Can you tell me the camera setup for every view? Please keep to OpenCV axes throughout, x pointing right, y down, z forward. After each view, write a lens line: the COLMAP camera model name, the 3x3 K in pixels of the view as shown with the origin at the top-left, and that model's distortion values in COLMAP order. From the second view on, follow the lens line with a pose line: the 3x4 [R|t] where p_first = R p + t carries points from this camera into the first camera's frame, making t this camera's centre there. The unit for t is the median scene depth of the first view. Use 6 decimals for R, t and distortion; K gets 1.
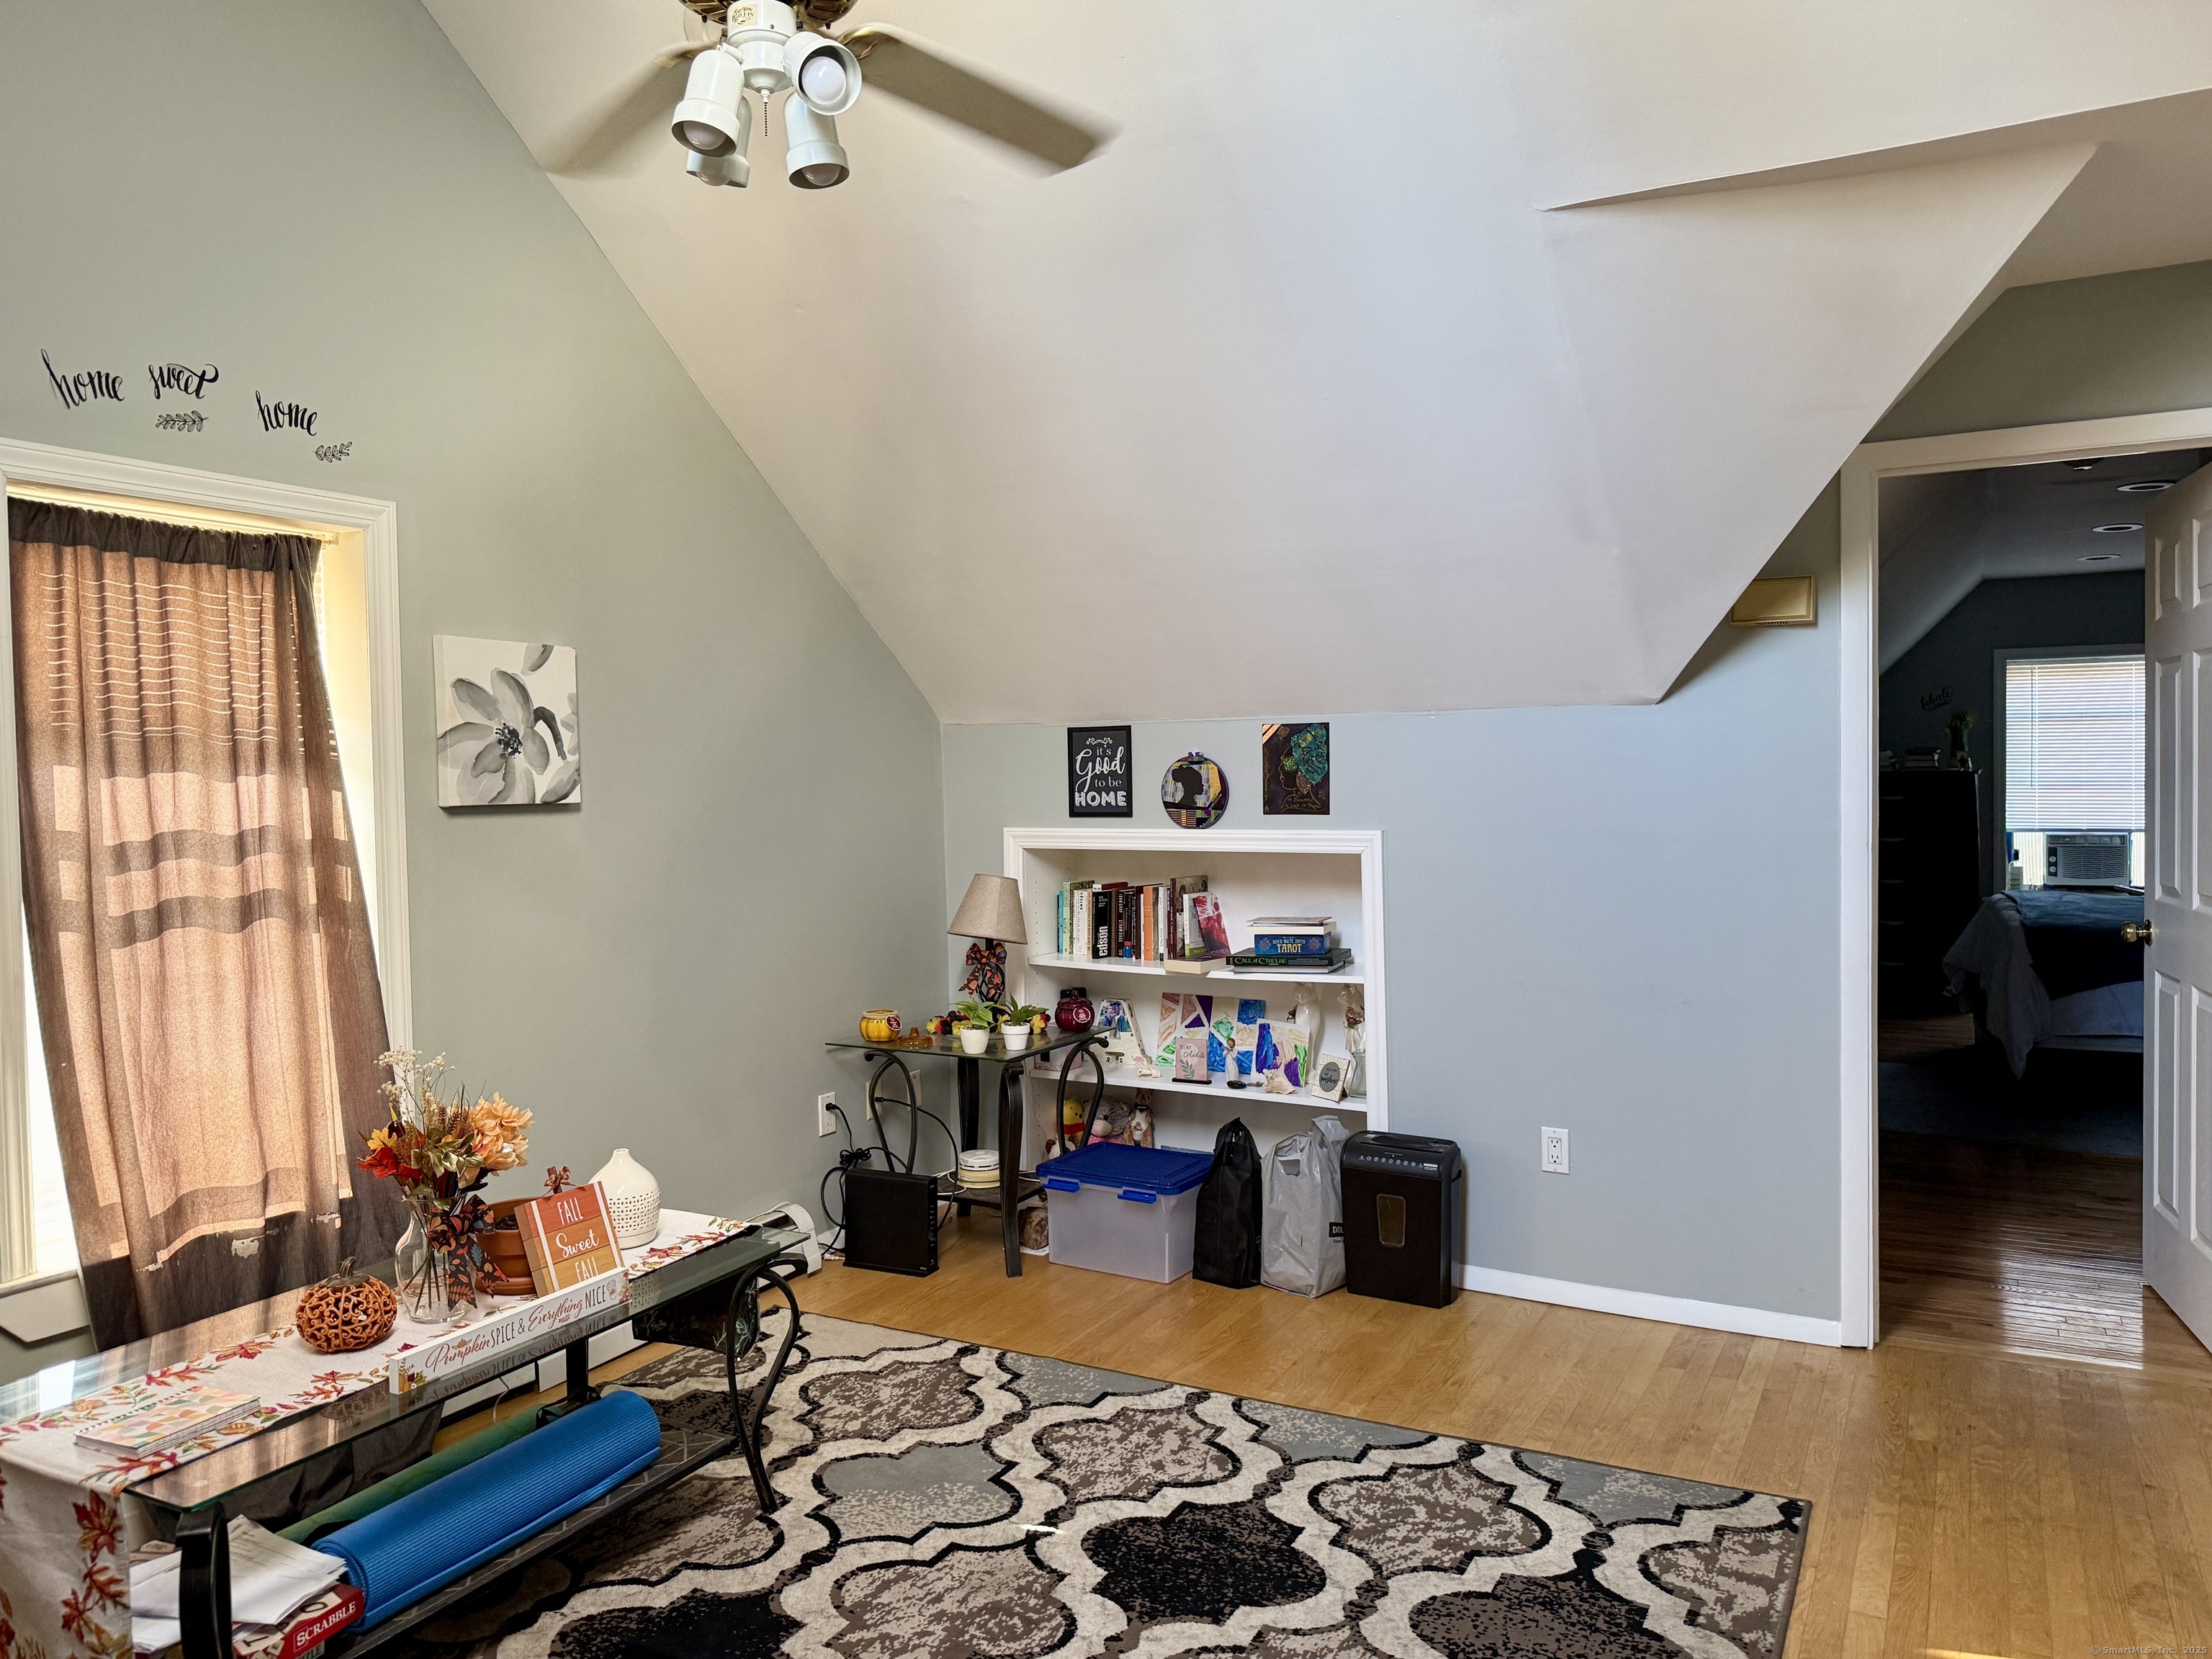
lens RADIAL K [[1561.8, 0, 1112.0], [0, 1561.8, 830.7], [0, 0, 1]] dist [-0.004246, -0.000790]
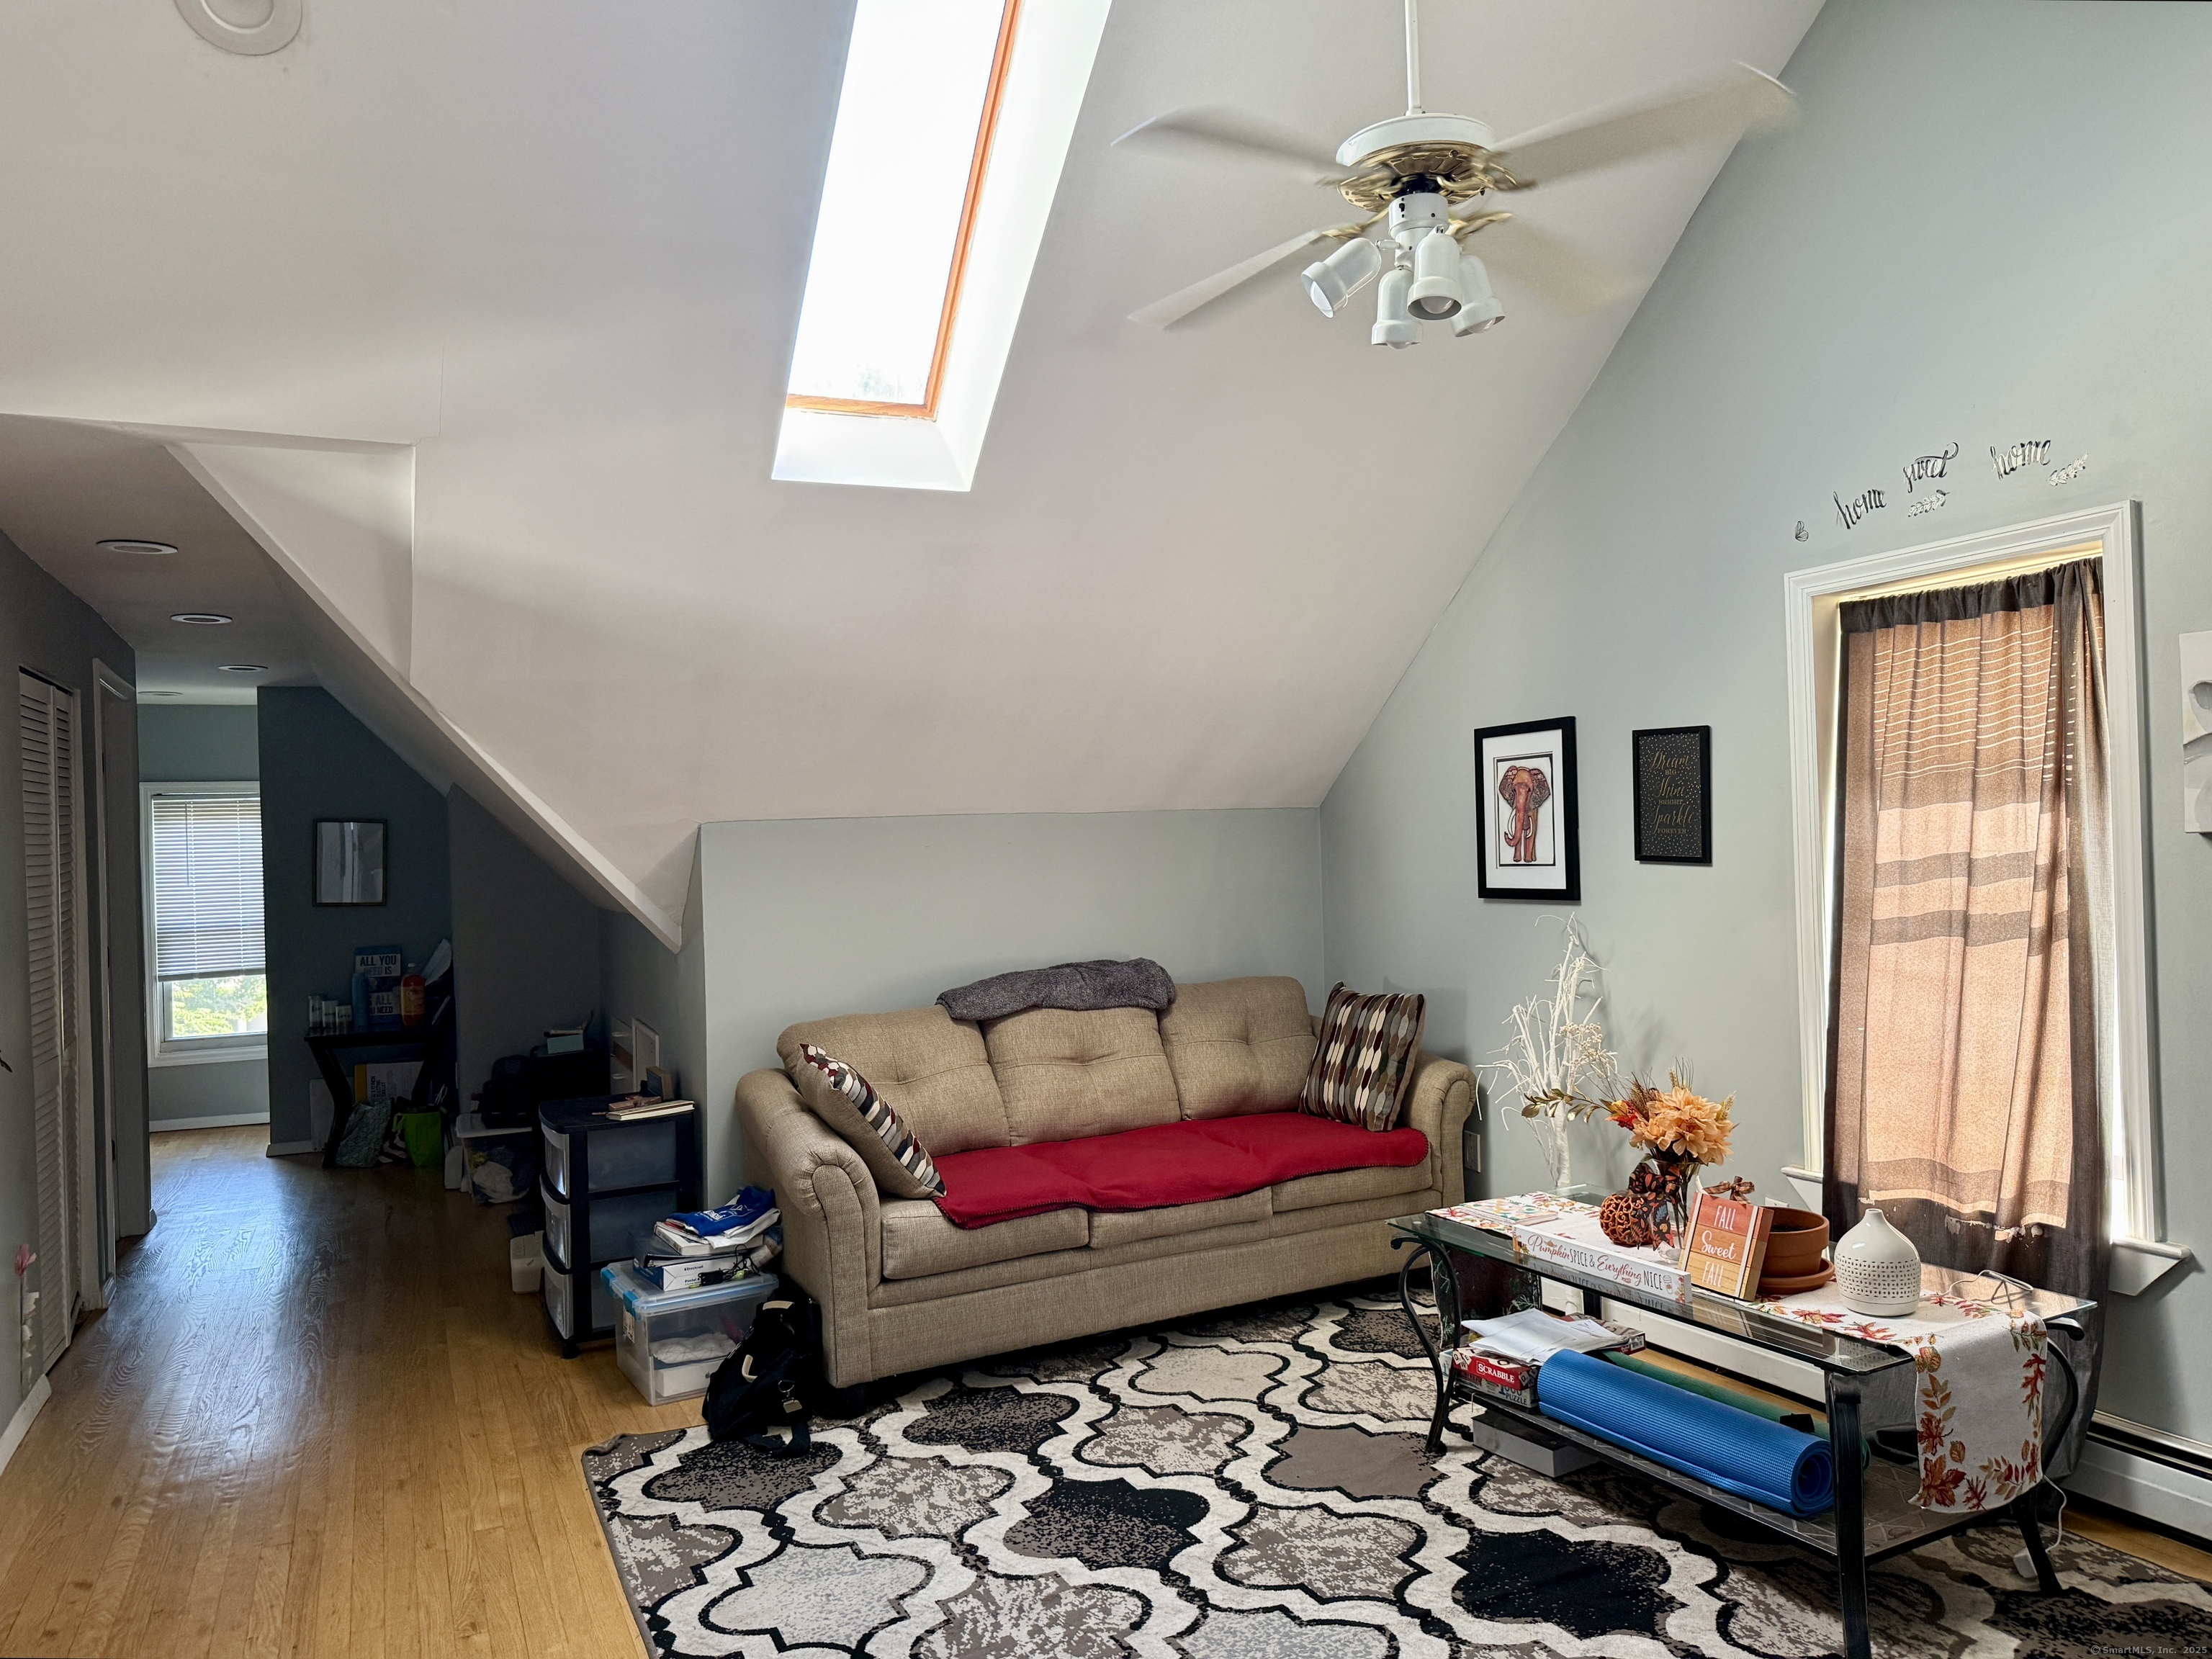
lens RADIAL K [[1561.8, 0, 1106.8], [0, 1561.8, 841.2], [0, 0, 1]] dist [-0.004246, -0.000790]
pose [[-0.586147, 0.027873, -0.809725, 0.718849], [0.013570, 0.999606, 0.024585, -0.046881], [0.810091, 0.003422, -0.586294, 1.189456]]
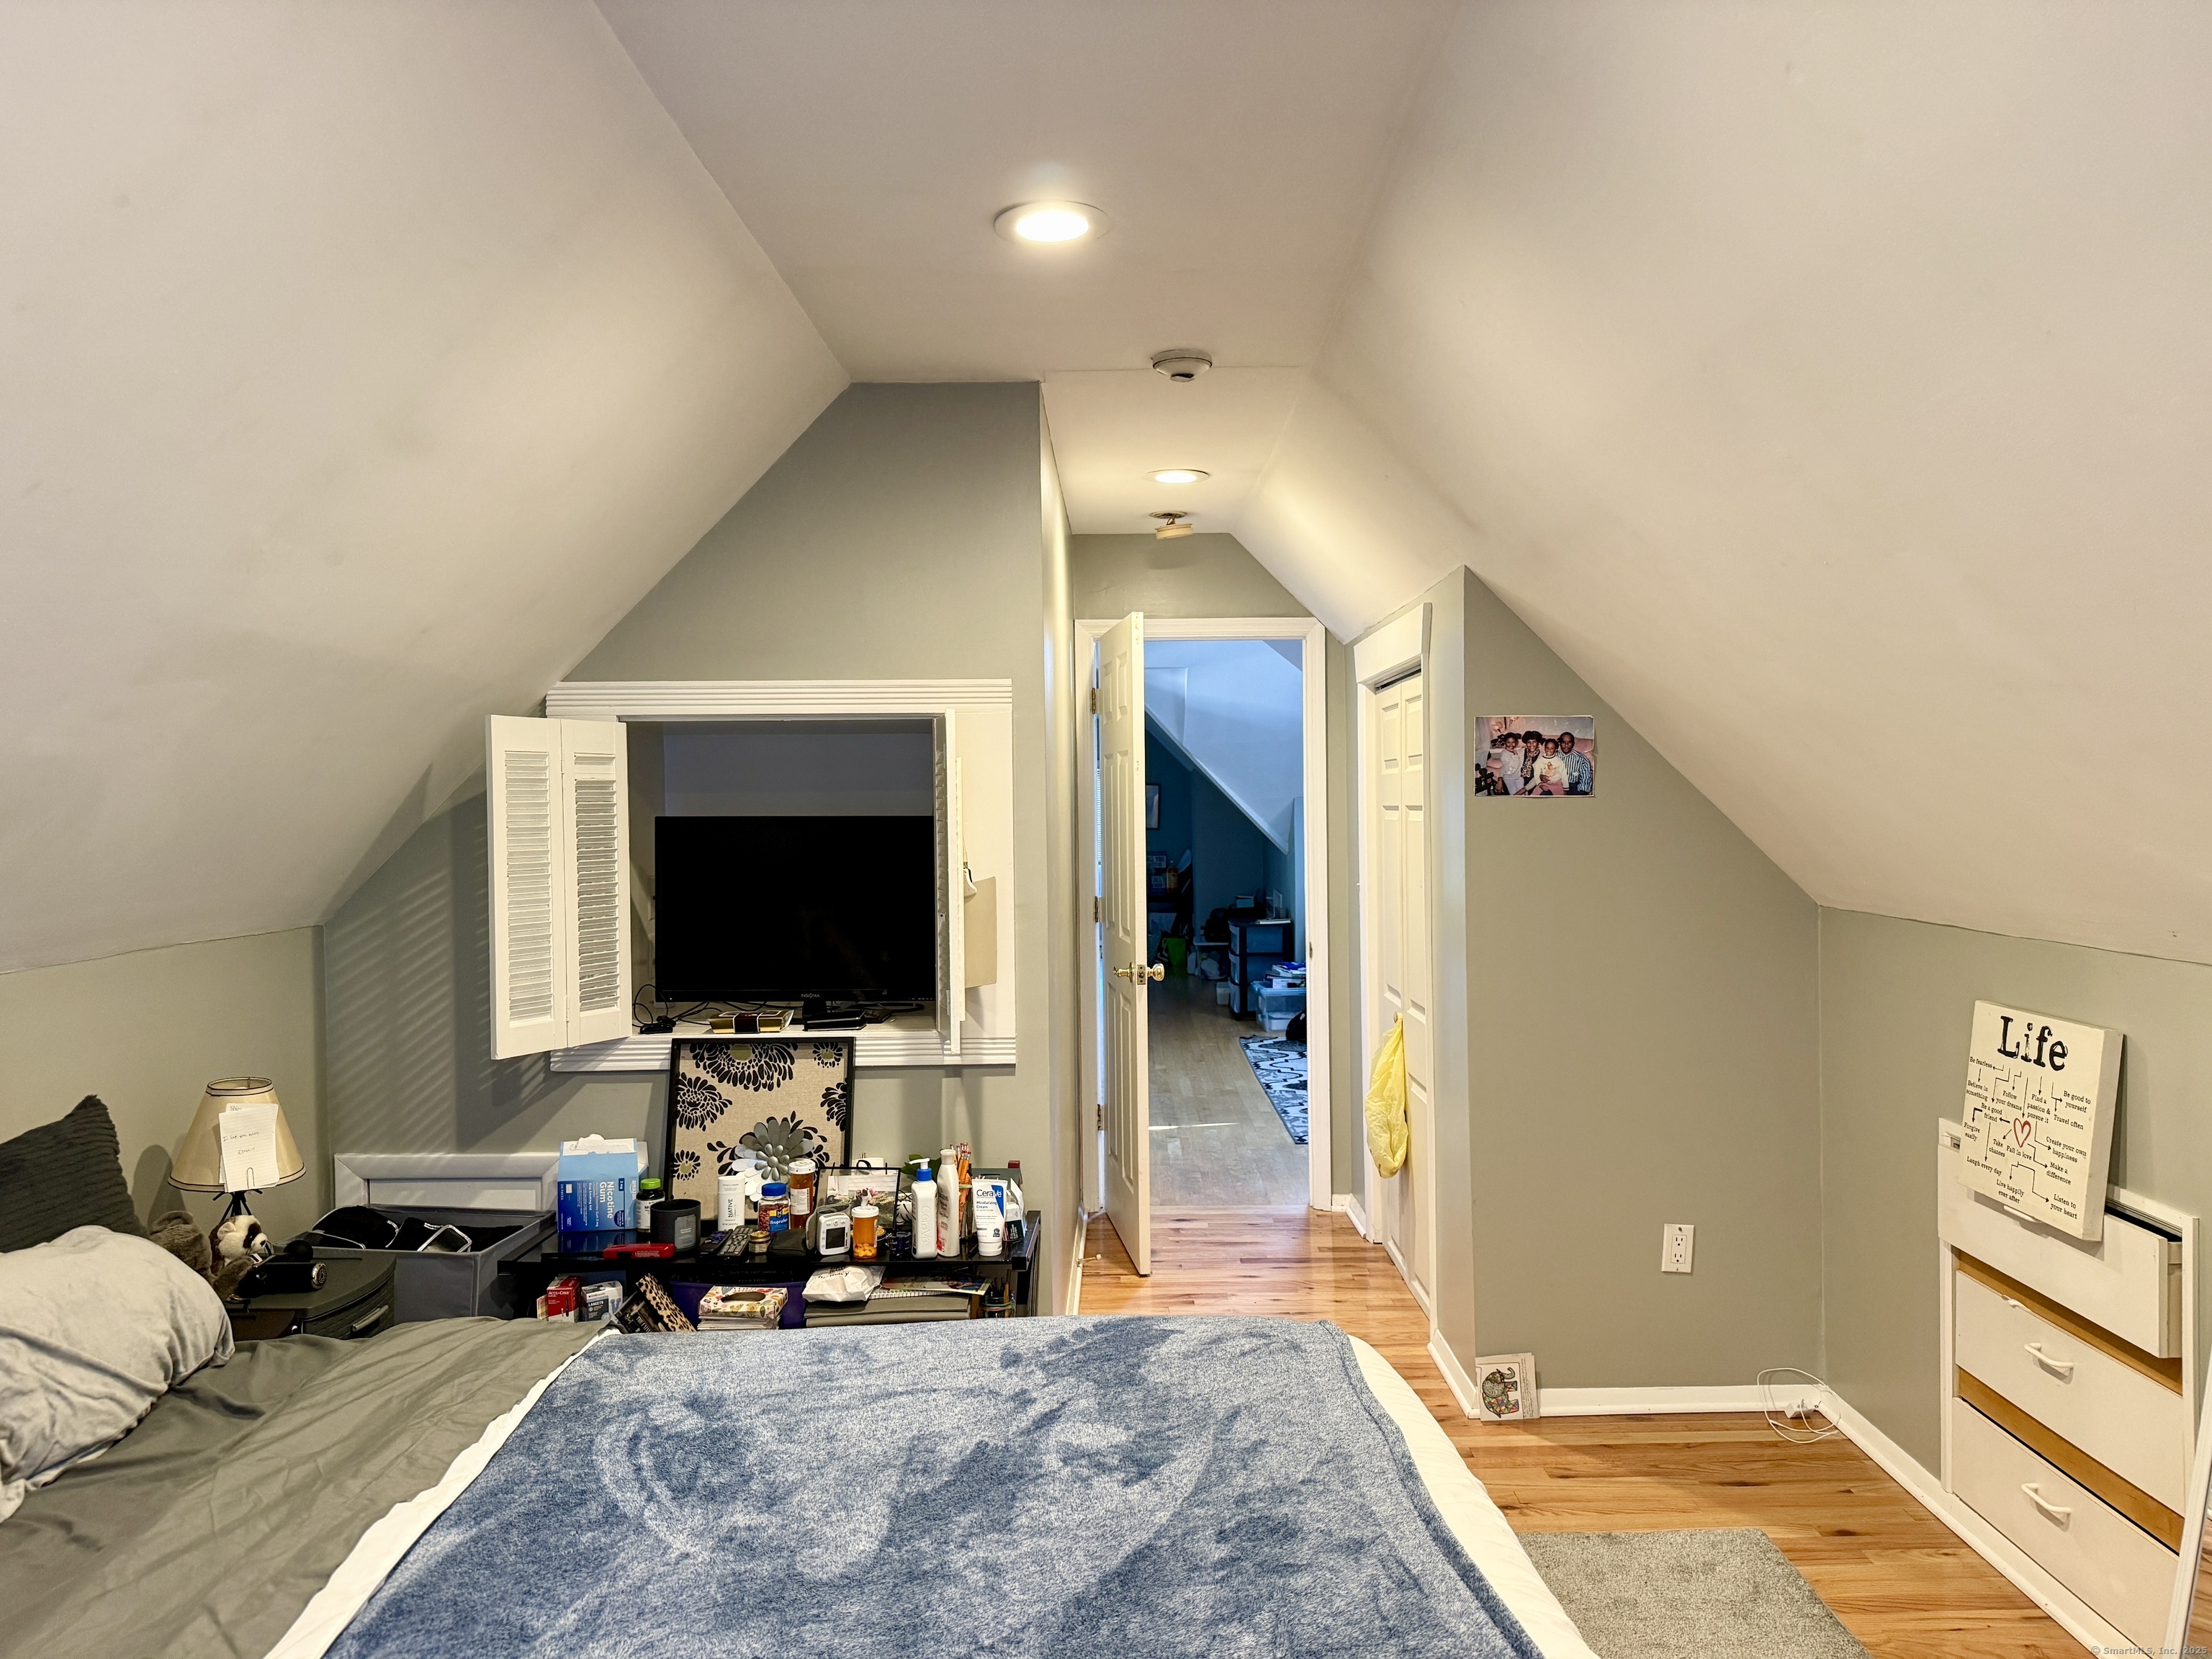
lens RADIAL K [[1561.8, 0, 1107.2], [0, 1561.8, 830.1], [0, 0, 1]] dist [-0.004246, -0.000790]
pose [[-0.877648, 0.034967, -0.478029, 1.497168], [0.010372, 0.998487, 0.053995, -0.127345], [0.479194, 0.042430, -0.876683, 2.419964]]
